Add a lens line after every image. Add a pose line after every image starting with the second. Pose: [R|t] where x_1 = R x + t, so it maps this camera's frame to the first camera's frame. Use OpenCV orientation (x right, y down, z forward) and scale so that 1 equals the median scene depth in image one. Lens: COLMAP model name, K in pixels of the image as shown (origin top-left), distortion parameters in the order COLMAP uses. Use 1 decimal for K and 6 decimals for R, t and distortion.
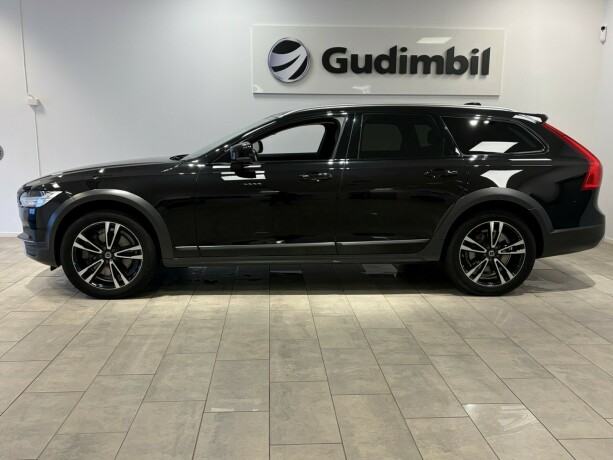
lens RADIAL K [[571.7, 0, 305.3], [0, 571.7, 236.6], [0, 0, 1]] dist [0.021393, 0.000000]
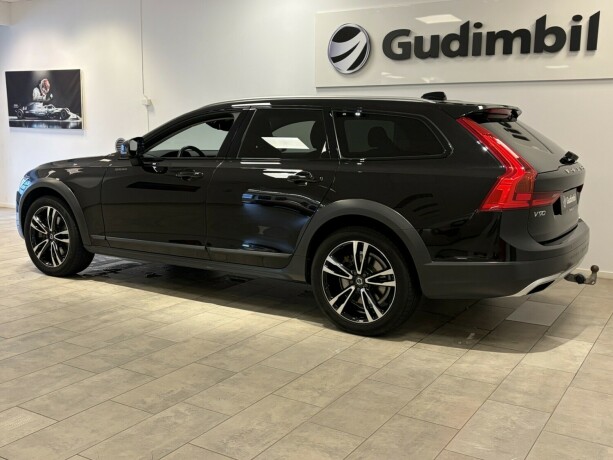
lens RADIAL K [[660.1, 0, 307.2], [0, 660.1, 230.6], [0, 0, 1]] dist [0.033131, 0.000000]
pose [[0.821250, 0.089428, -0.563516, 0.781029], [-0.106294, 0.994331, 0.002887, -0.035743], [0.560580, 0.057528, 0.826100, 0.199786]]
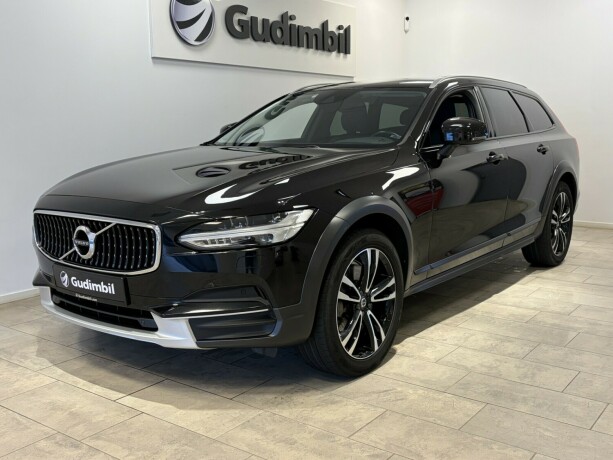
lens RADIAL K [[656.1, 0, 305.8], [0, 656.1, 223.5], [0, 0, 1]] dist [0.015074, 0.000000]
pose [[0.652205, -0.125841, 0.747525, -0.878654], [0.149657, 0.988091, 0.035765, -0.084625], [-0.743123, 0.088547, 0.663271, 0.552258]]
